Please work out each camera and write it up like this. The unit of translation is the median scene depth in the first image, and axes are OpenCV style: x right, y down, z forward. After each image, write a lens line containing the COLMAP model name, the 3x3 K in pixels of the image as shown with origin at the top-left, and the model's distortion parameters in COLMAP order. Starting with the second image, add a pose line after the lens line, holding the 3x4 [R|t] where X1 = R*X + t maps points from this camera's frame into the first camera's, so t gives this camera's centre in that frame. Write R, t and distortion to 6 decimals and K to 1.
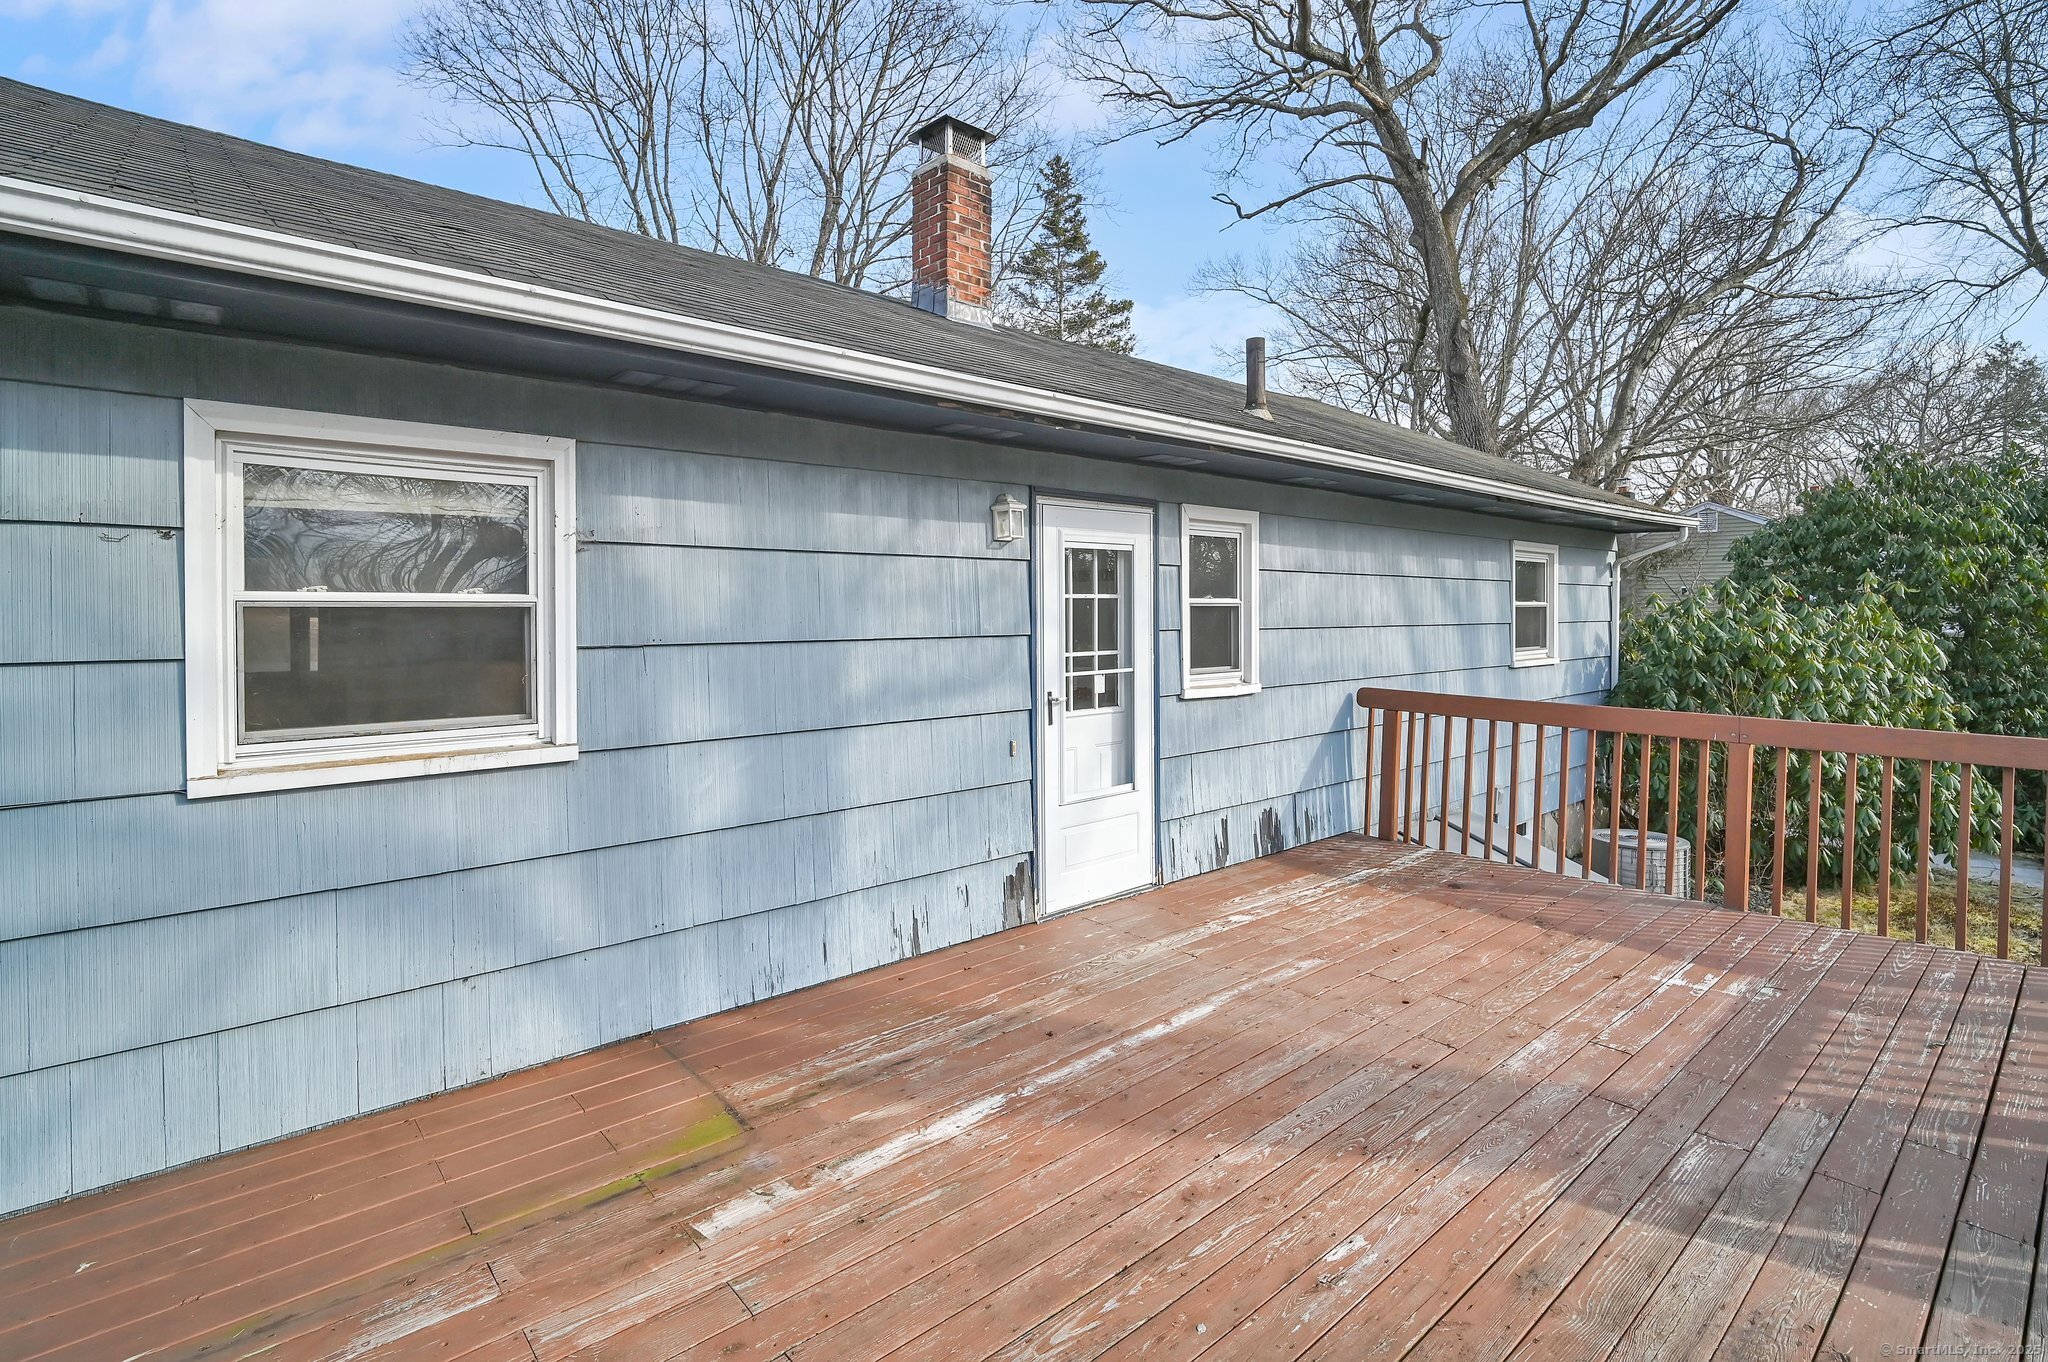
lens RADIAL K [[968.4, 0, 1033.1], [0, 968.4, 628.2], [0, 0, 1]] dist [-0.000547, -0.000506]
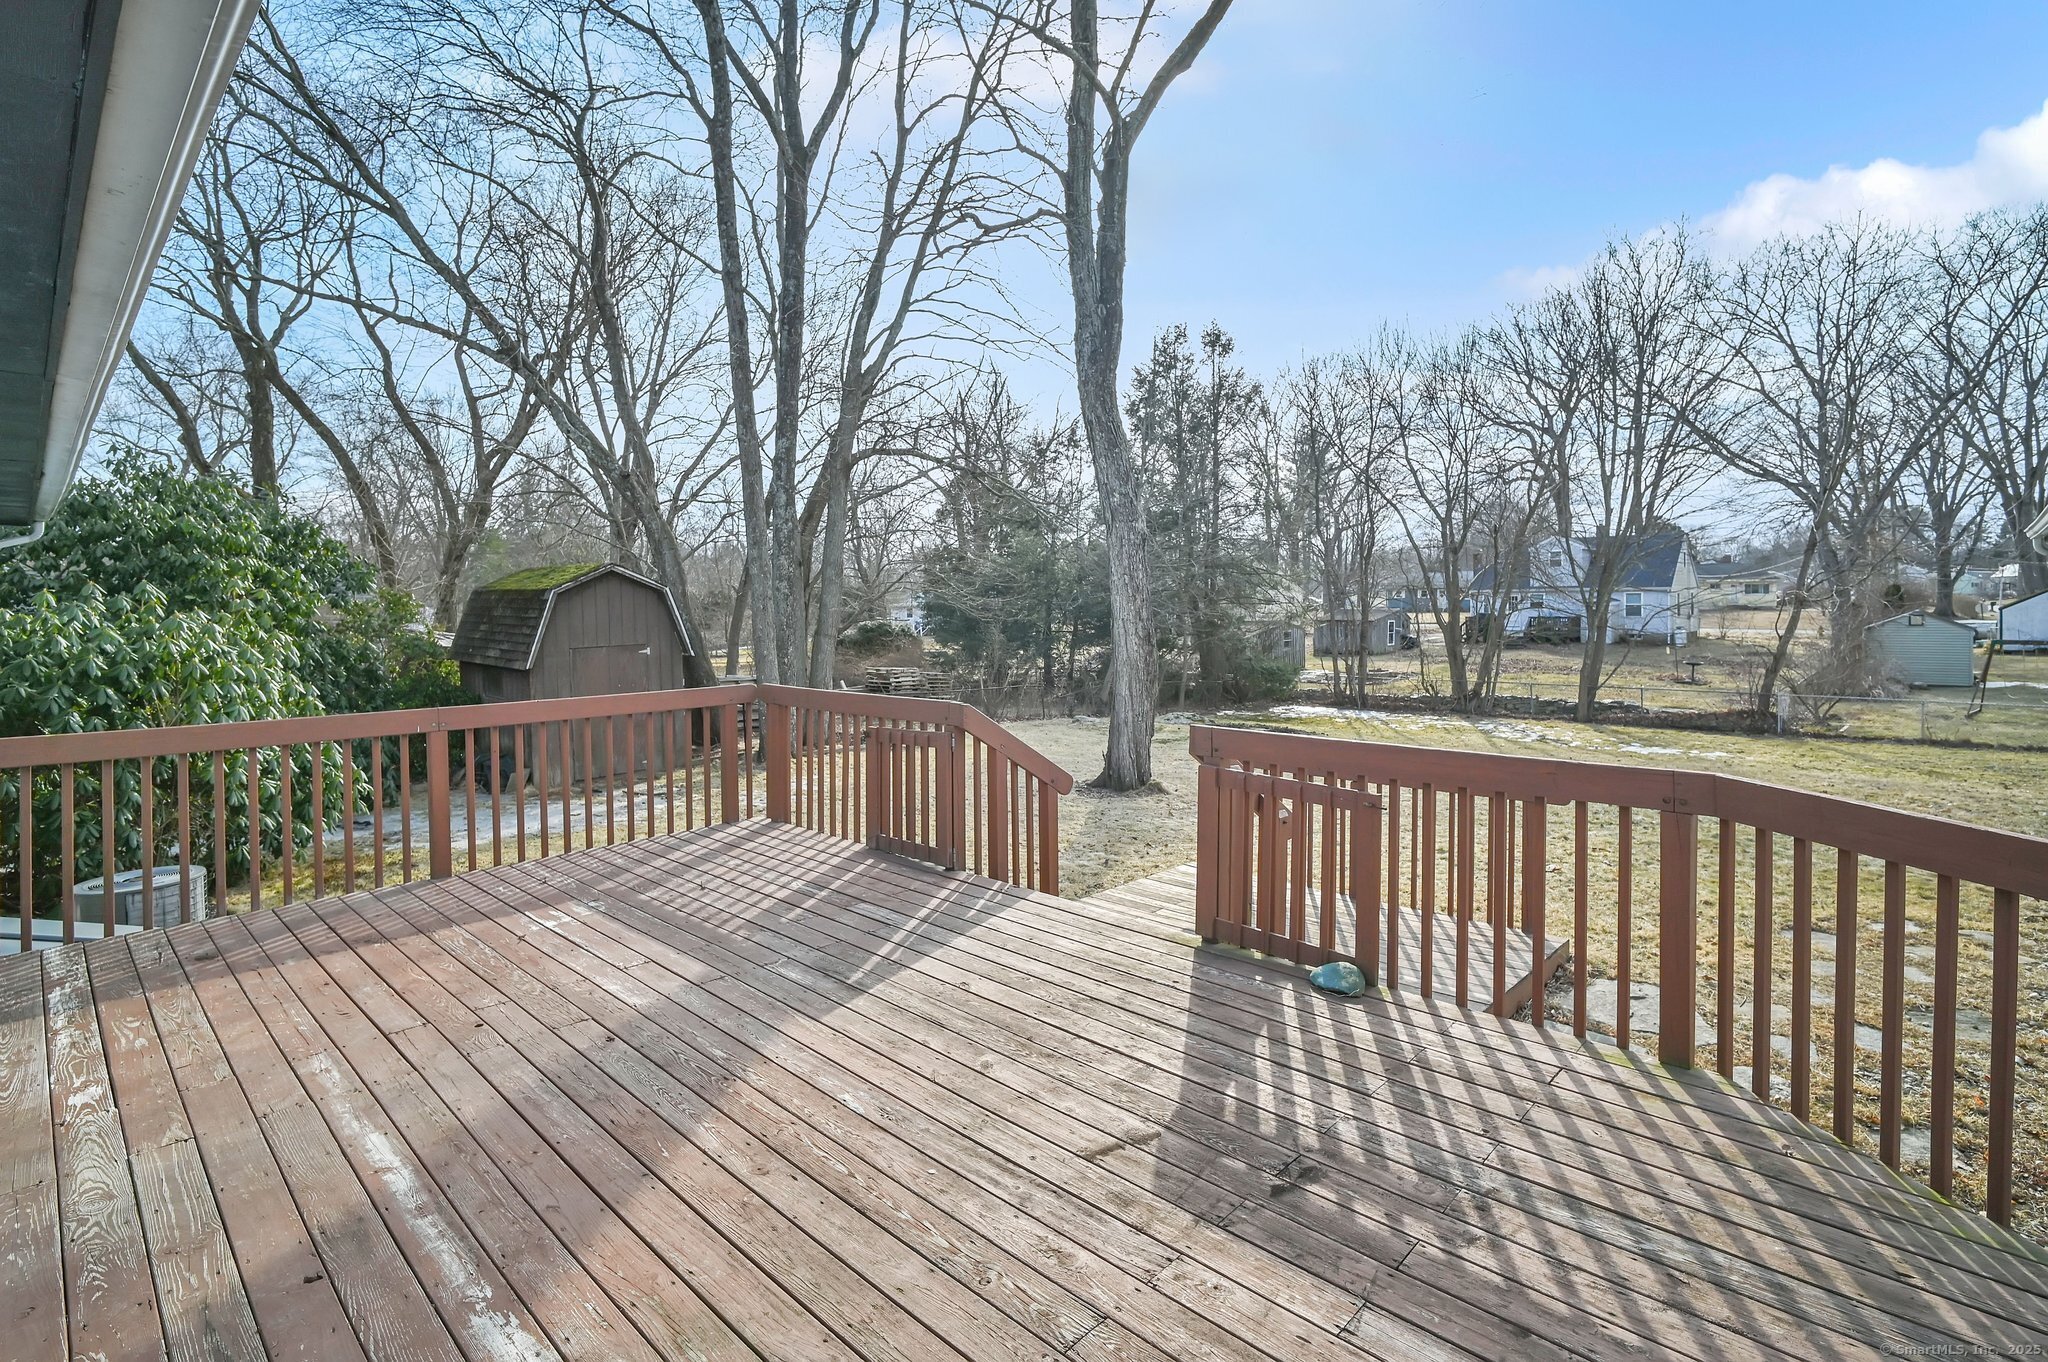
lens RADIAL K [[960.6, 0, 1012.3], [0, 960.6, 629.5], [0, 0, 1]] dist [-0.003010, -0.000330]
pose [[-0.070294, -0.024944, 0.997214, -0.638753], [0.029256, 0.999206, 0.027056, -0.021581], [-0.997097, 0.031076, -0.069509, 0.554901]]
